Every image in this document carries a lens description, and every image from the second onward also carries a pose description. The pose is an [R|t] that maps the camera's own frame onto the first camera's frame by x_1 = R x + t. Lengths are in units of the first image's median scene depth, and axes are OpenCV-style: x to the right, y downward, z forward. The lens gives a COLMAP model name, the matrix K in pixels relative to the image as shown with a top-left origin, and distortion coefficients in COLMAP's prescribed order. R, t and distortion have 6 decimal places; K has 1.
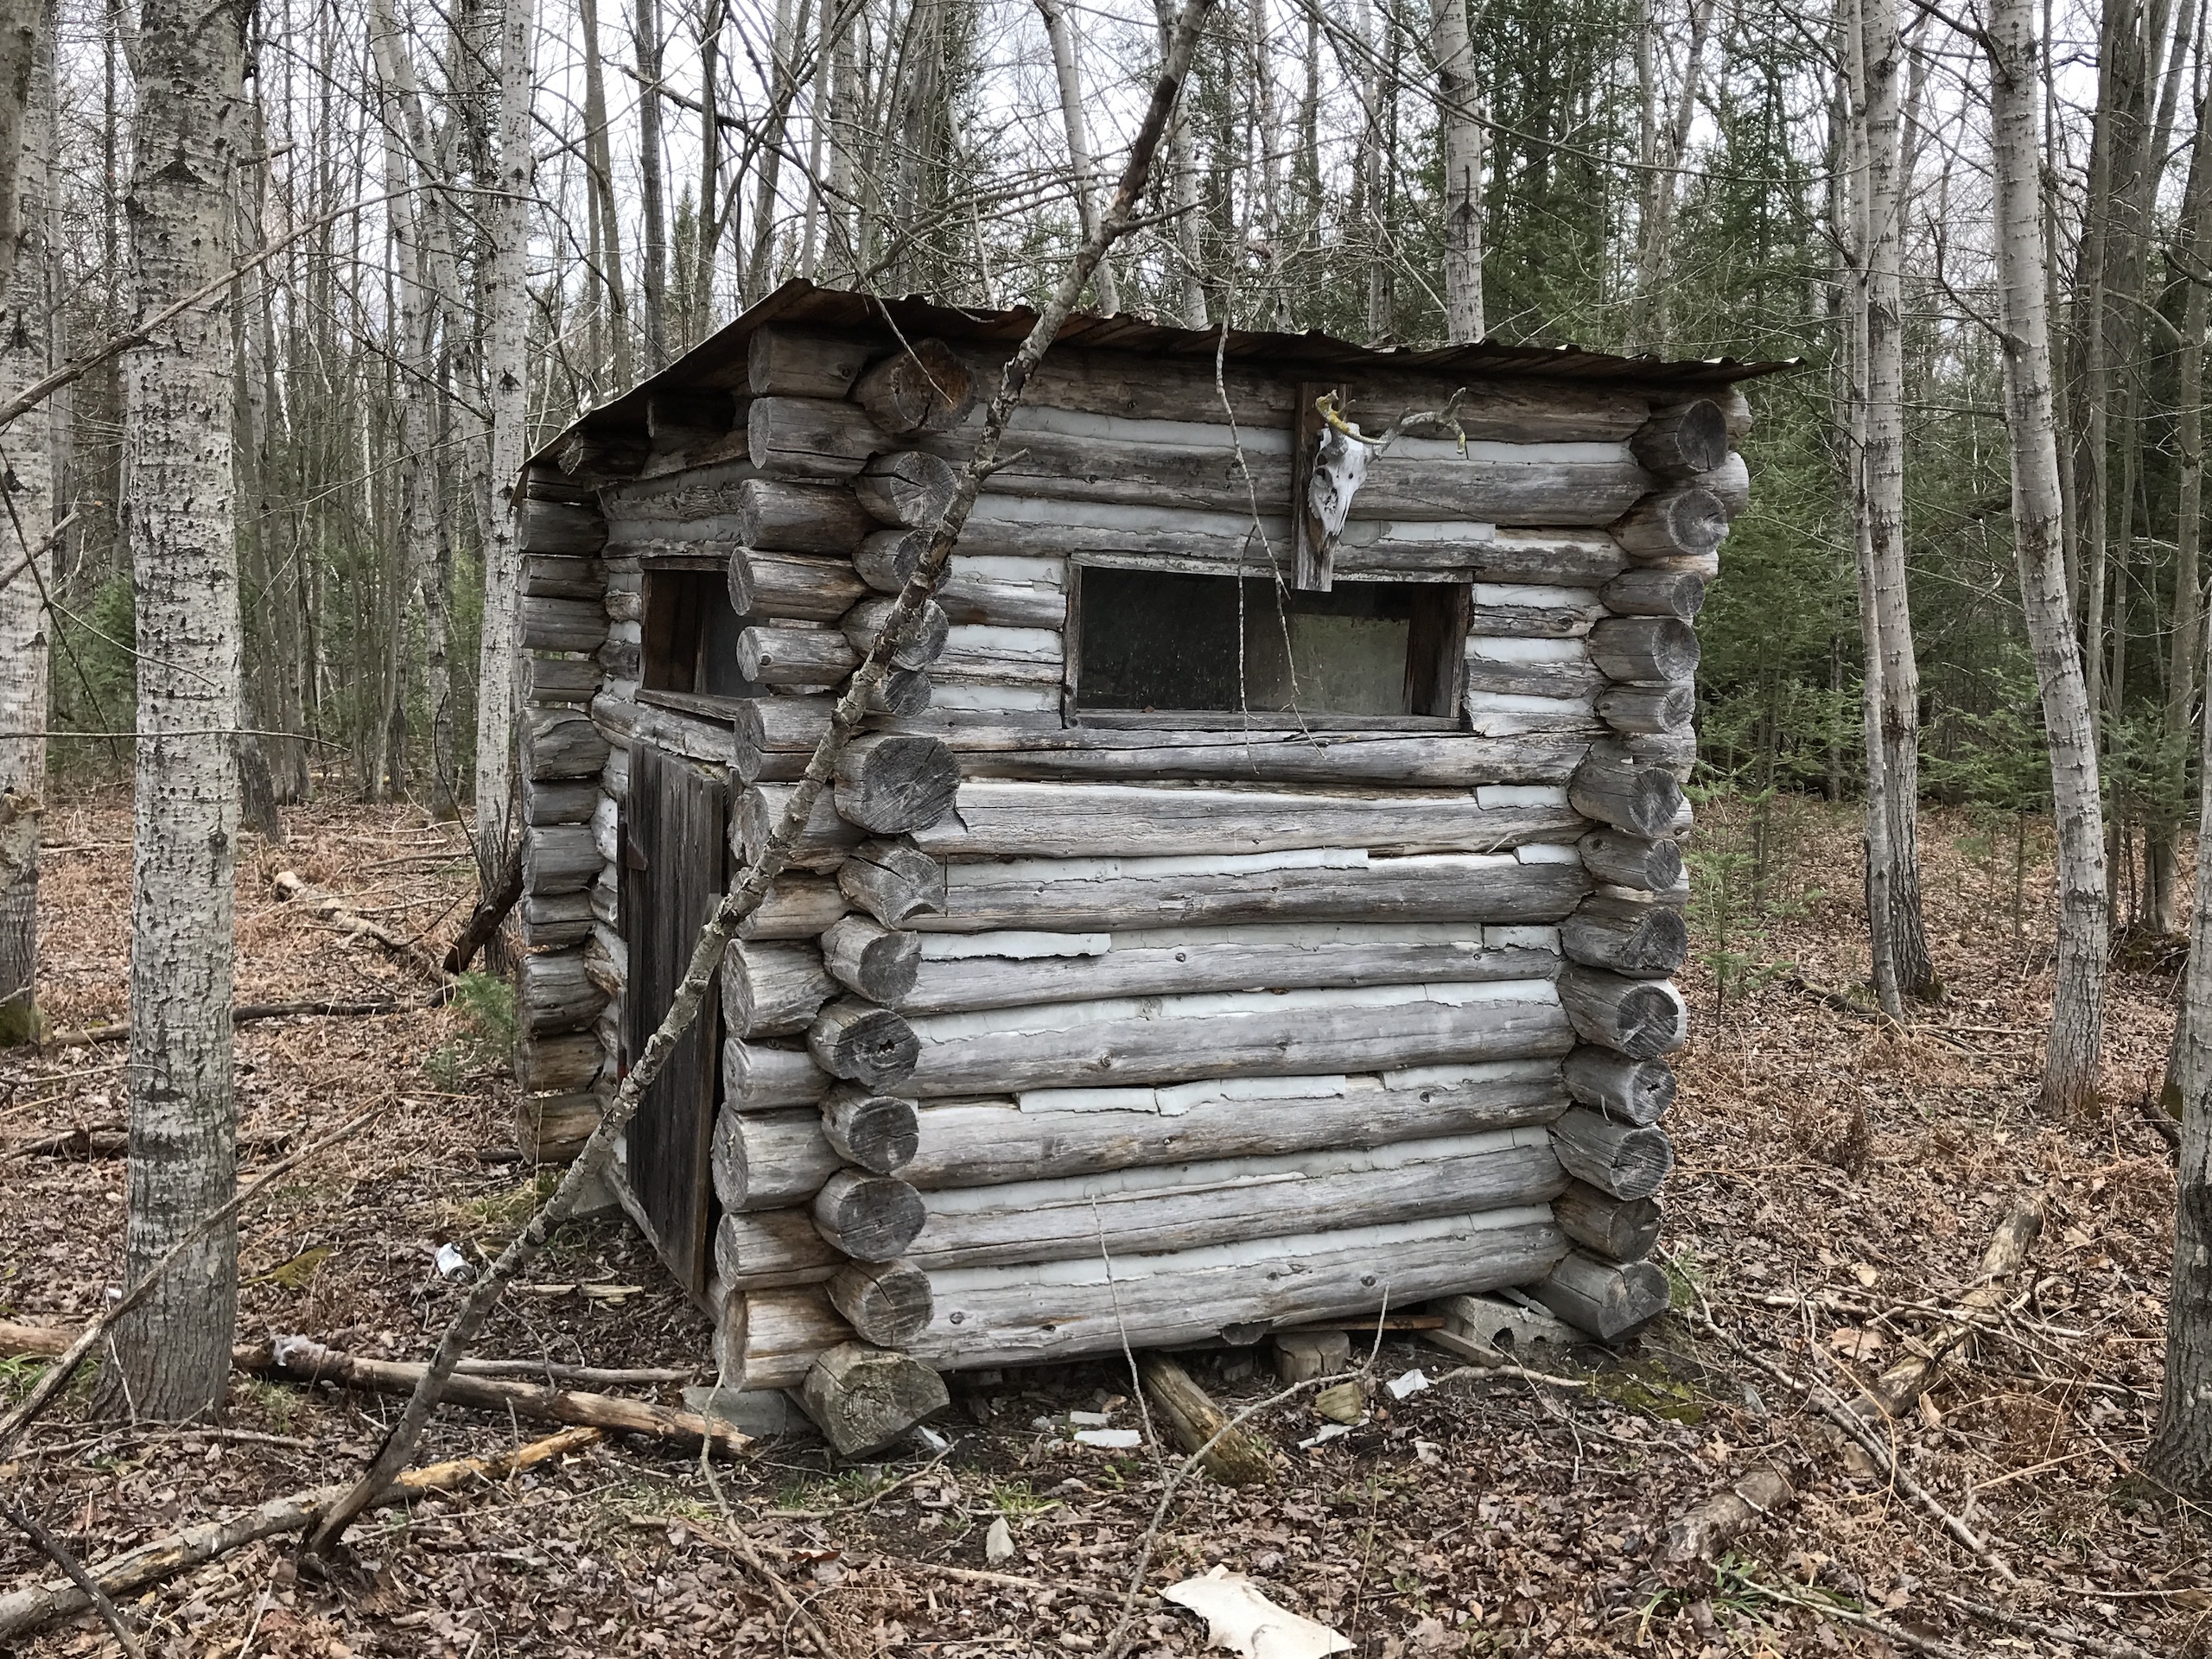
lens RADIAL K [[2082.3, 0, 1103.1], [0, 2082.3, 765.0], [0, 0, 1]] dist [0.093995, -0.202492]
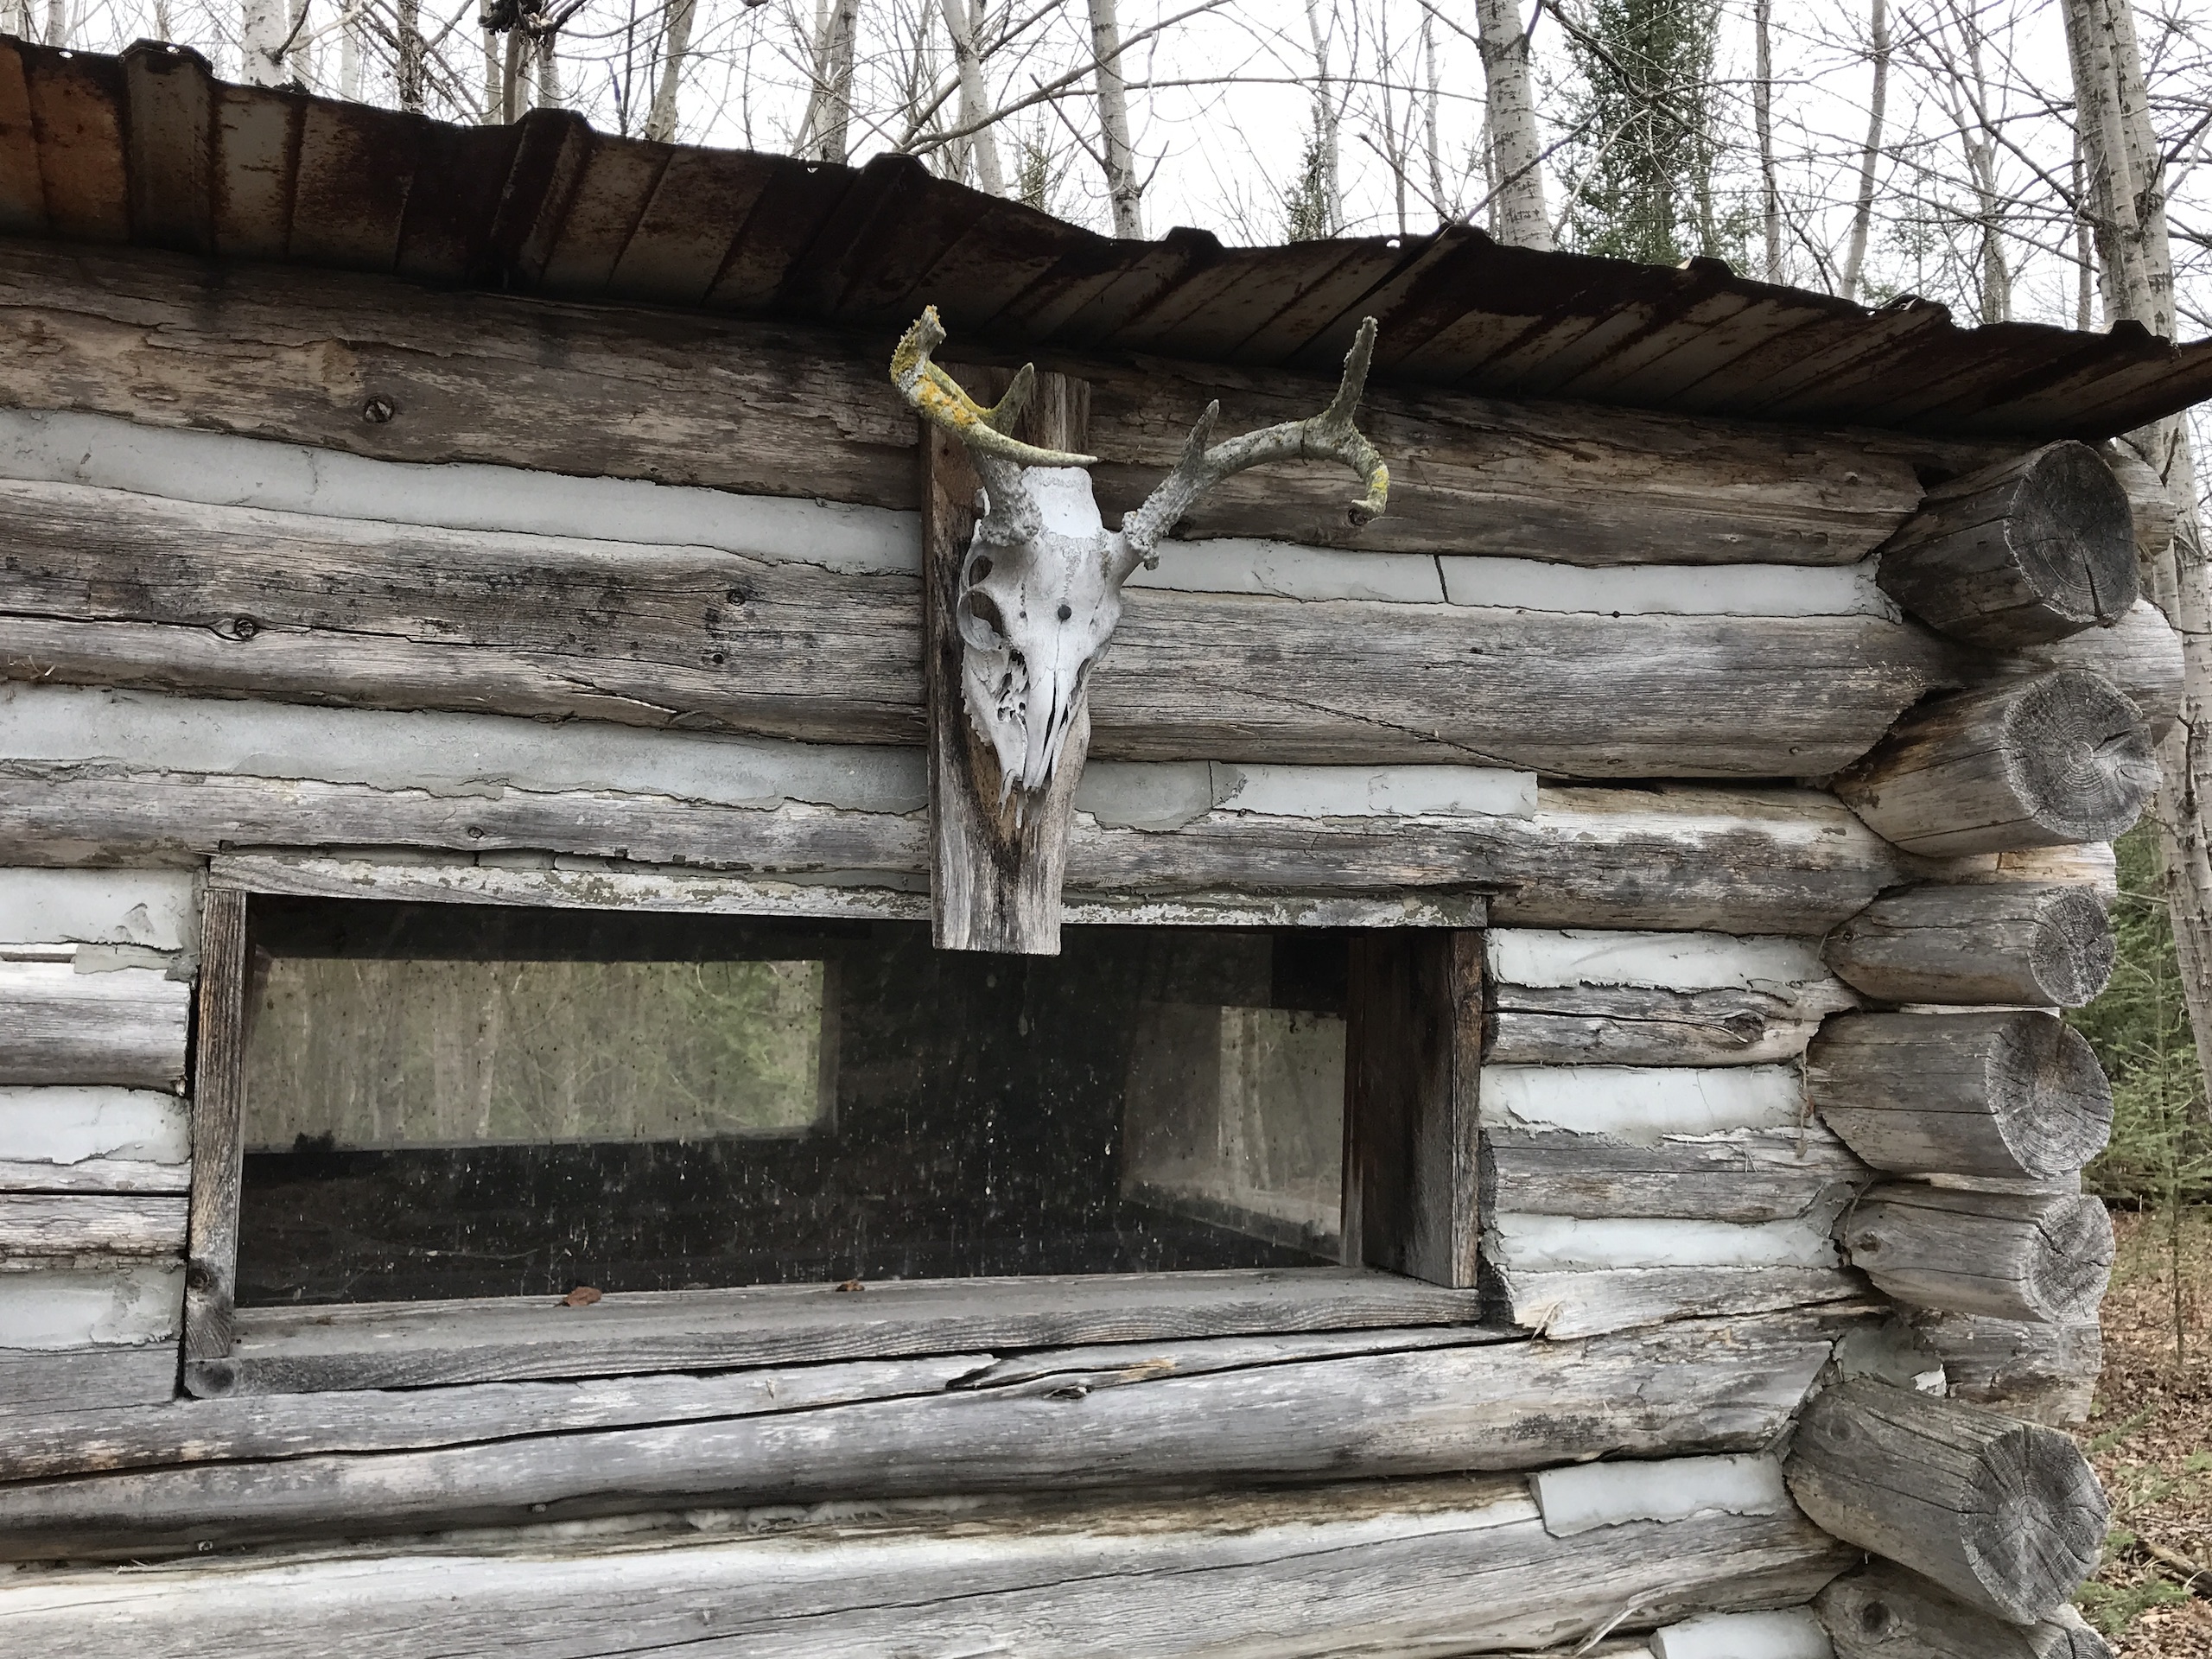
lens RADIAL K [[2082.3, 0, 1103.1], [0, 2082.3, 765.0], [0, 0, 1]] dist [0.093995, -0.202492]
pose [[0.996650, -0.030989, -0.075691, 0.136830], [0.016397, 0.982358, -0.186290, -0.046309], [0.080128, 0.184425, 0.979575, 0.615275]]
